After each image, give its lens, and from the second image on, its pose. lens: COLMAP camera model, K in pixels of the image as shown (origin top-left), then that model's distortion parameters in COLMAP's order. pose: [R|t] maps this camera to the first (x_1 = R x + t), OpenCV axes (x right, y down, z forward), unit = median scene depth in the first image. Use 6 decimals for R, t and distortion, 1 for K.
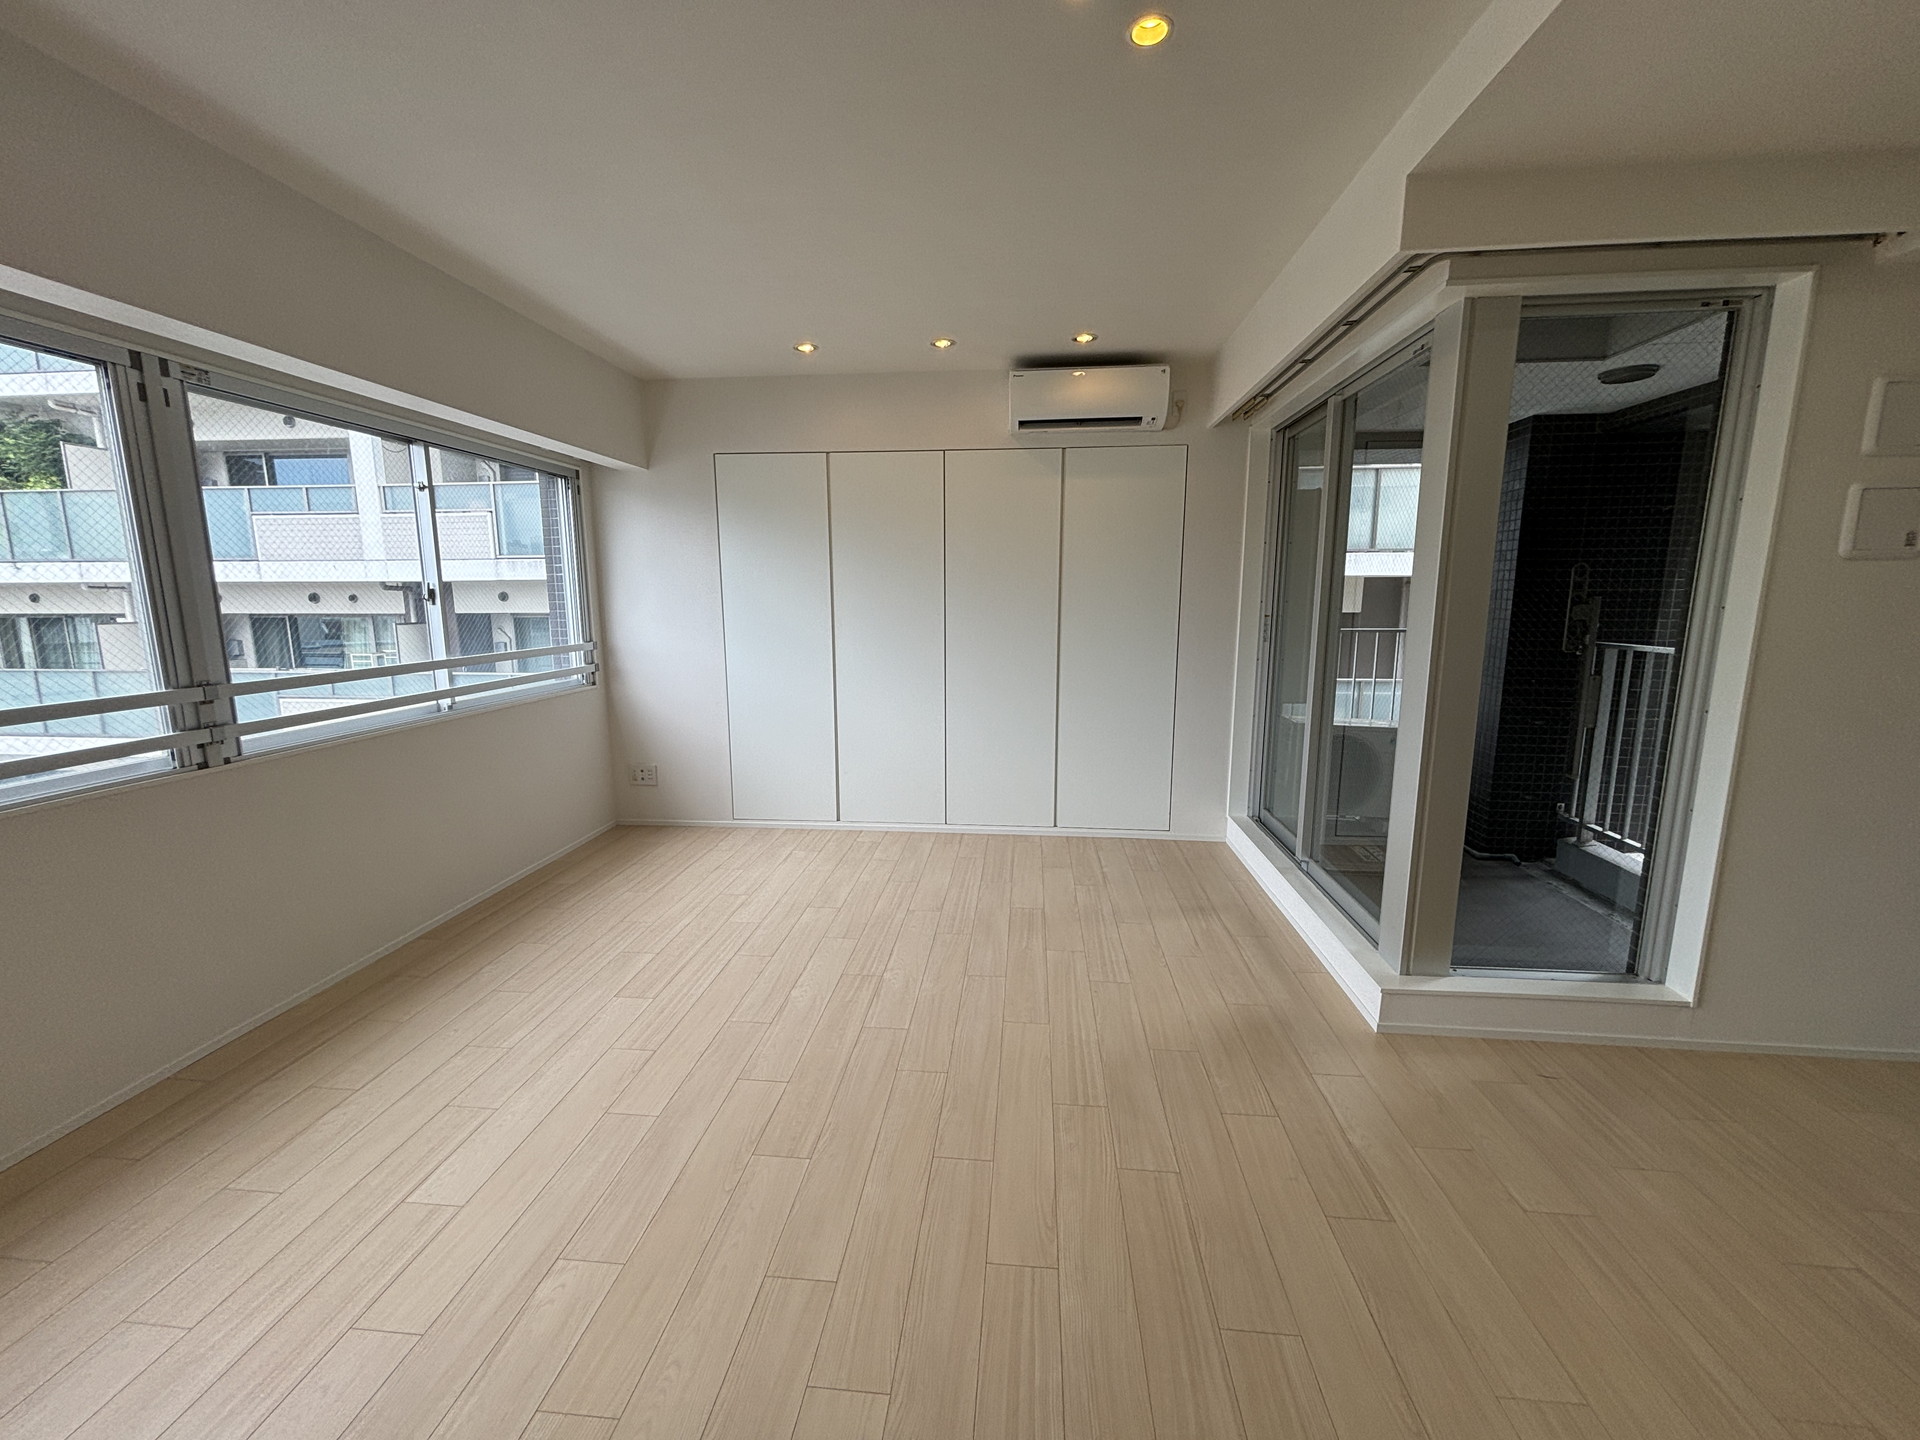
lens RADIAL K [[783.9, 0, 960.0], [0, 783.9, 720.0], [0, 0, 1]] dist [-0.000663, 0.000061]
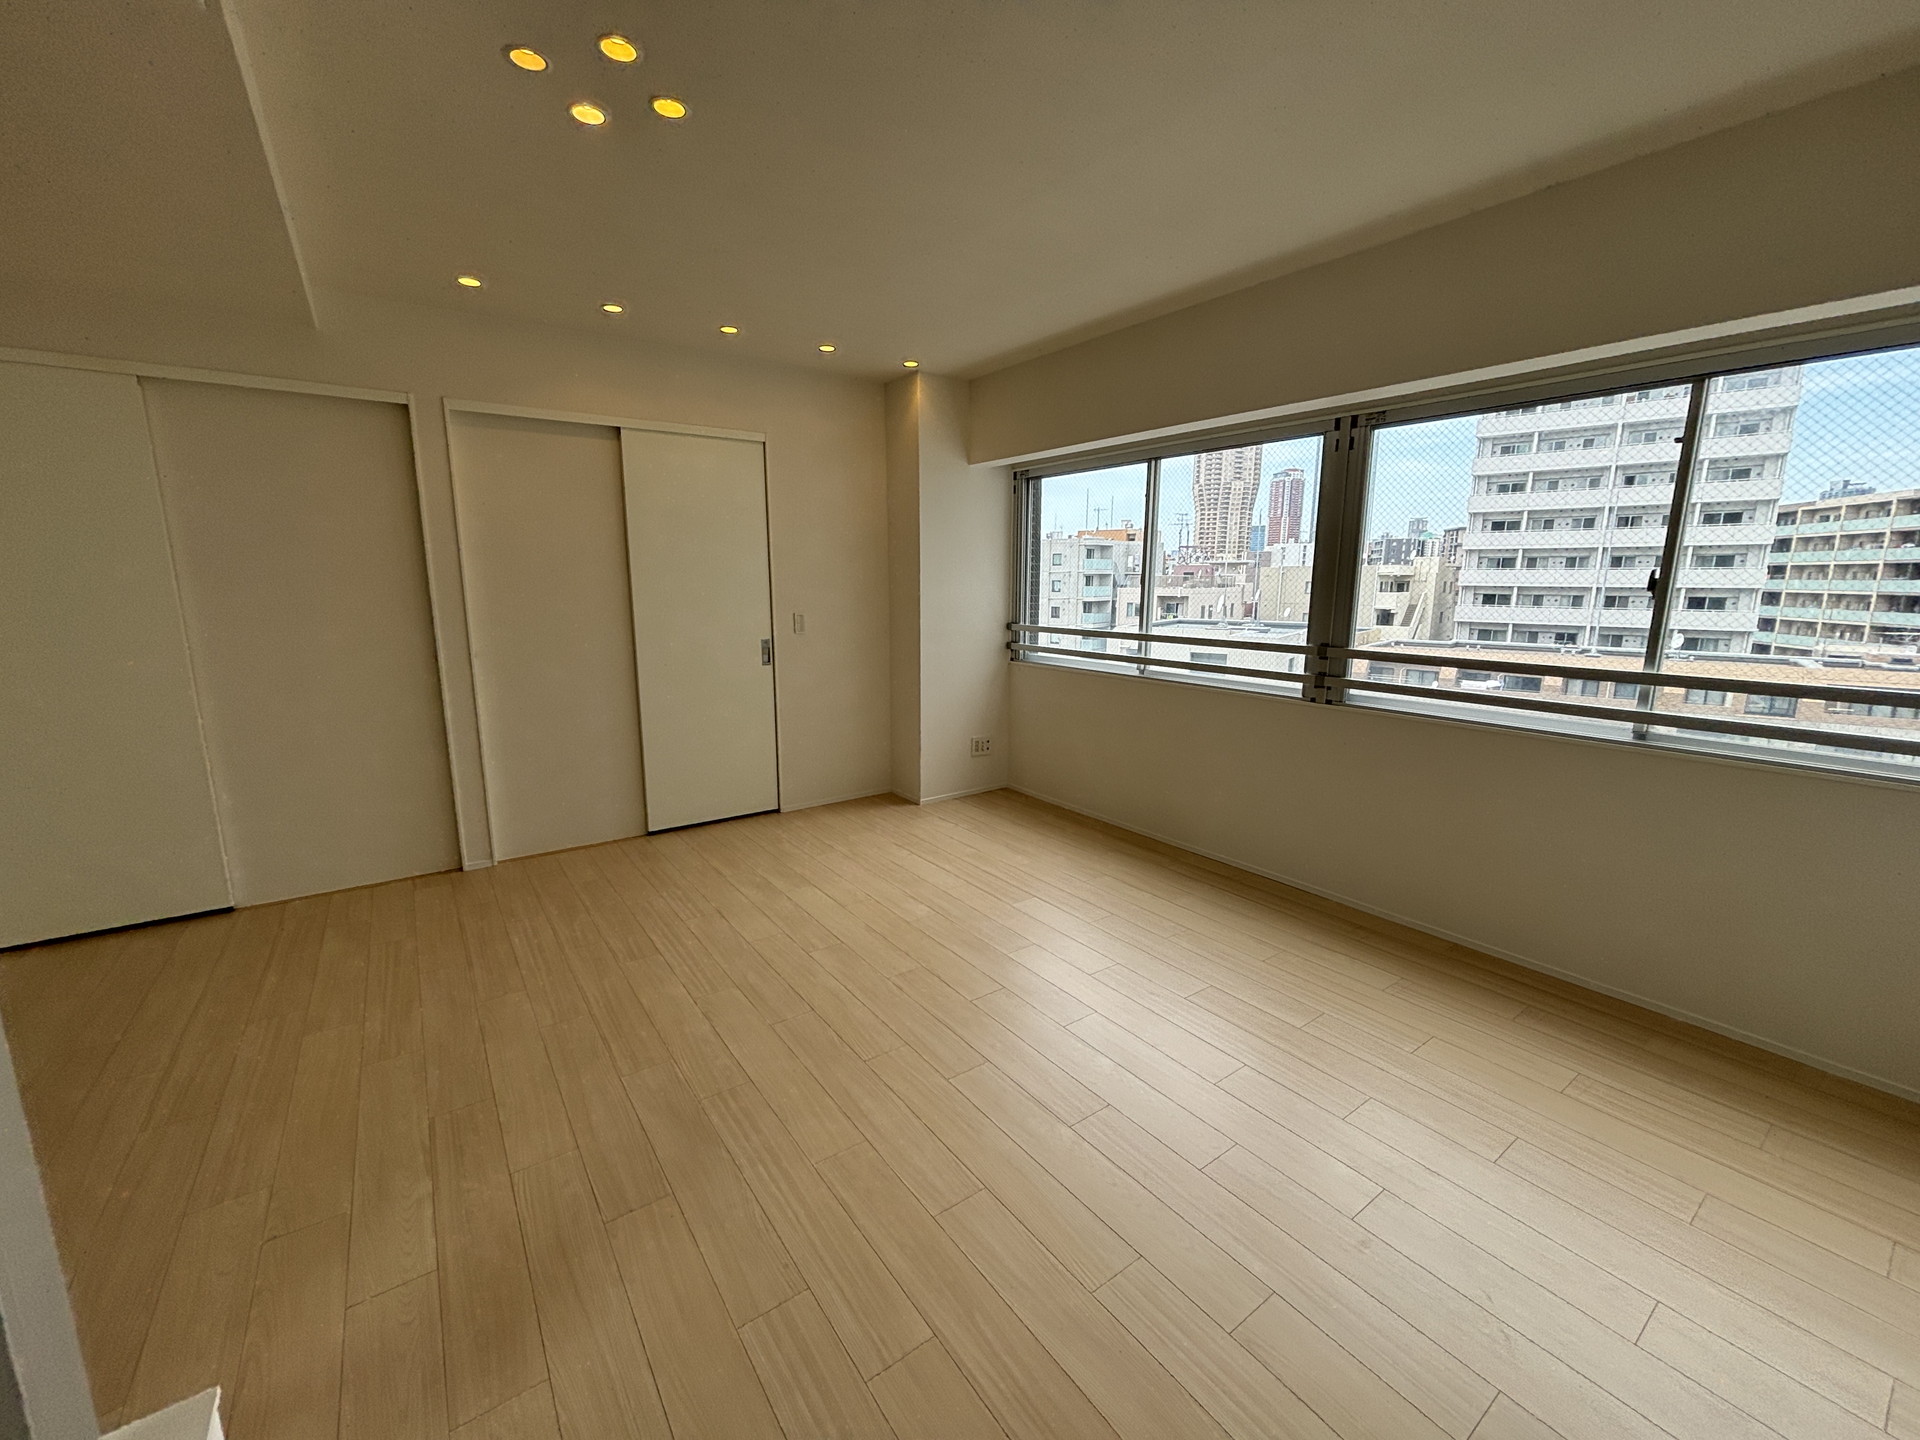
lens RADIAL K [[783.9, 0, 960.0], [0, 783.9, 720.0], [0, 0, 1]] dist [-0.000663, 0.000061]
pose [[-0.752634, 0.118928, -0.647609, 0.453458], [-0.113486, 0.945403, 0.305506, -0.263772], [0.648585, 0.303429, -0.698046, 1.523880]]
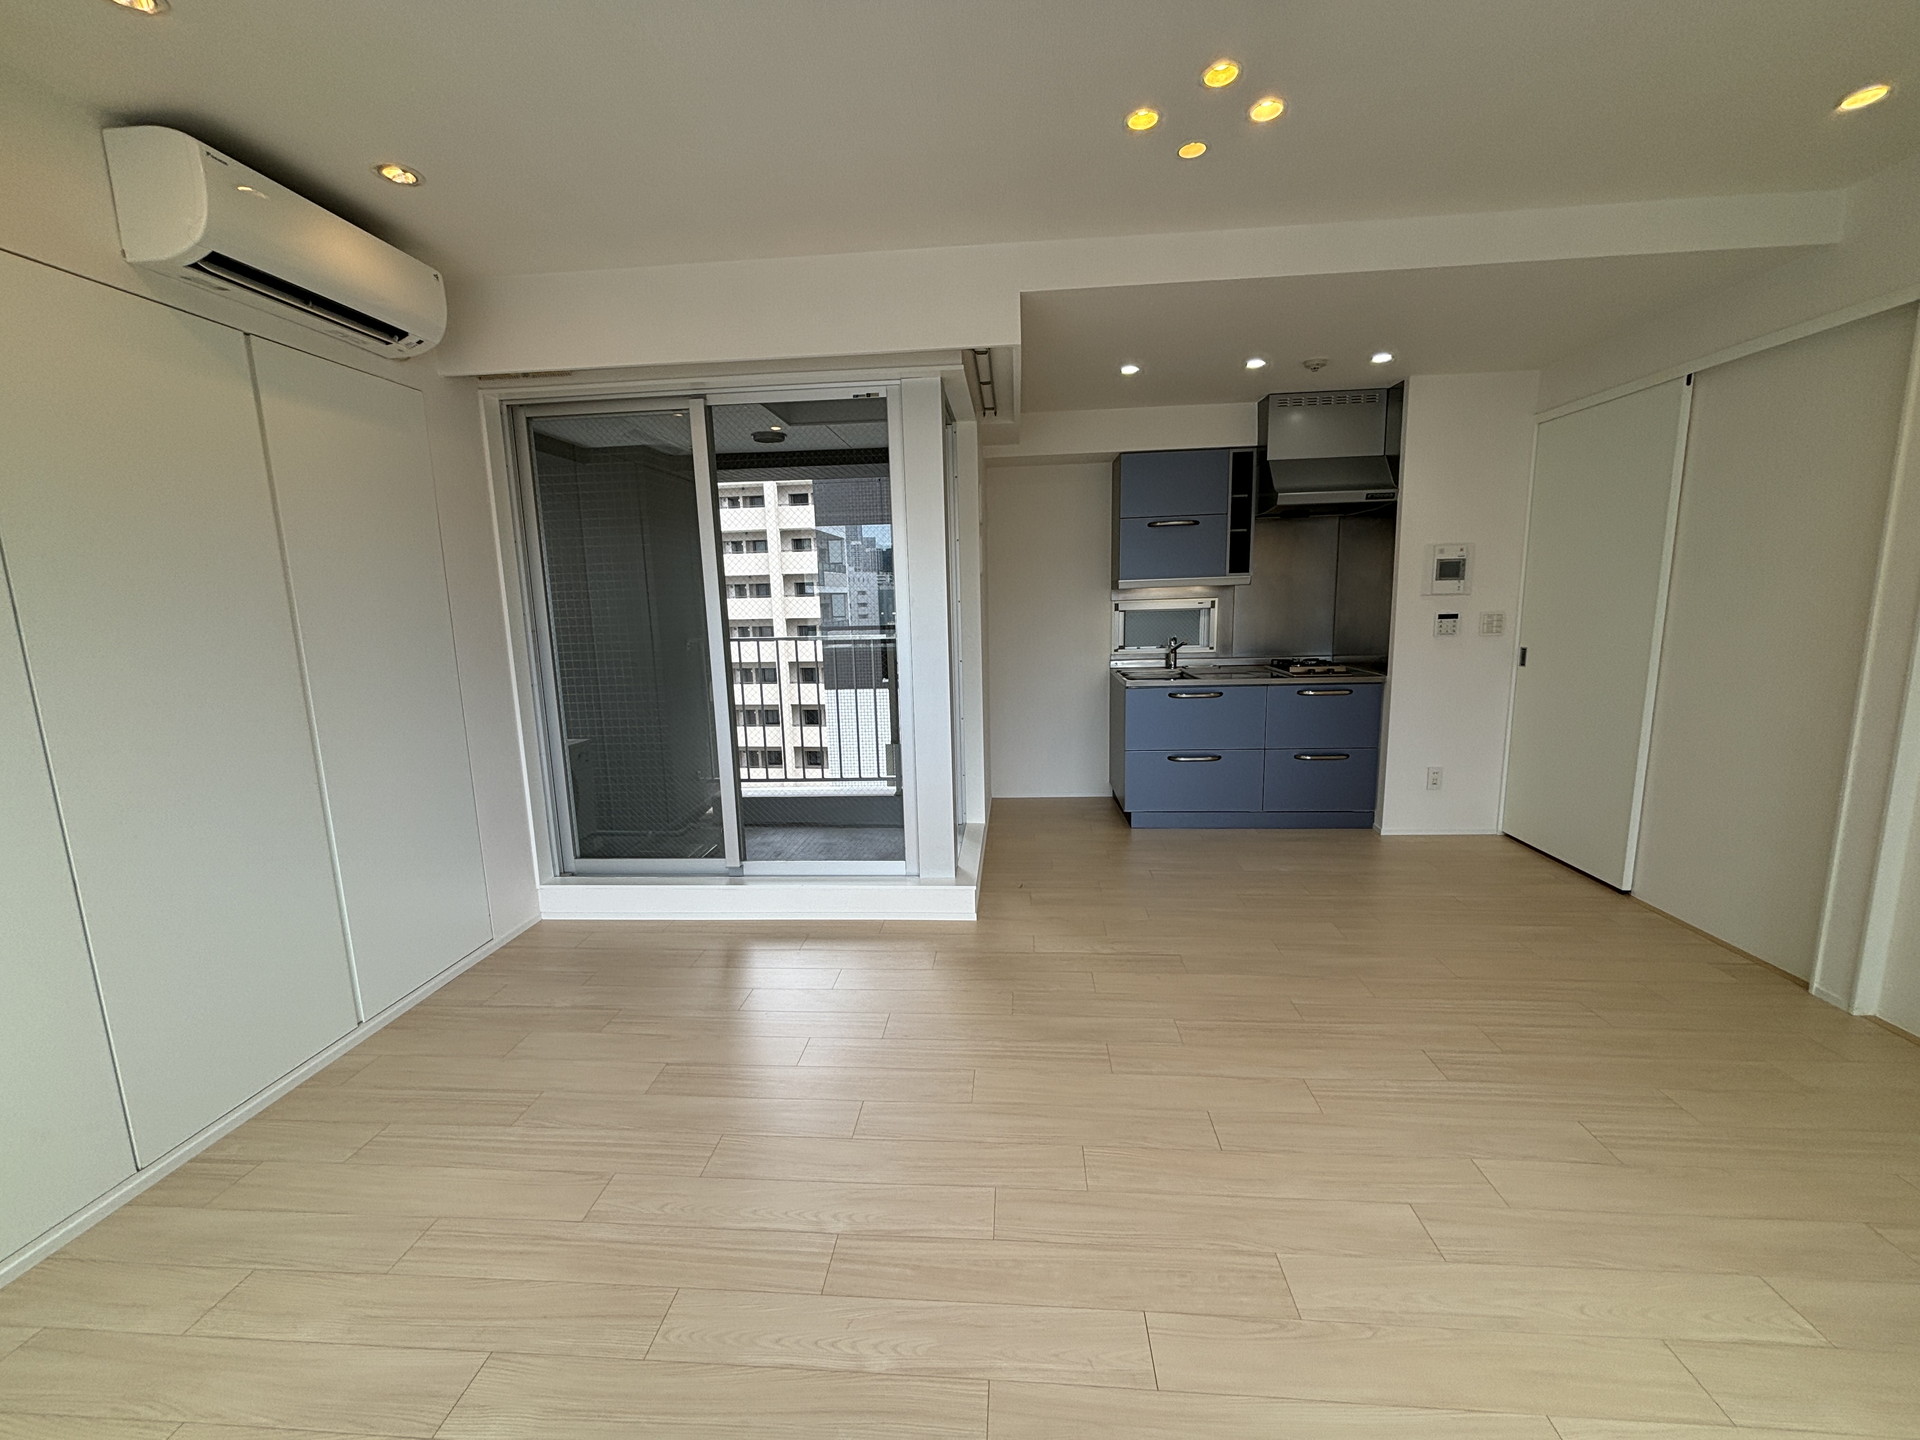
lens RADIAL K [[783.9, 0, 960.0], [0, 783.9, 720.0], [0, 0, 1]] dist [-0.000663, 0.000061]
pose [[-0.020089, -0.162429, 0.986516, -0.723069], [0.192384, 0.967647, 0.163240, -0.152216], [-0.981114, 0.193069, 0.011810, 0.953519]]
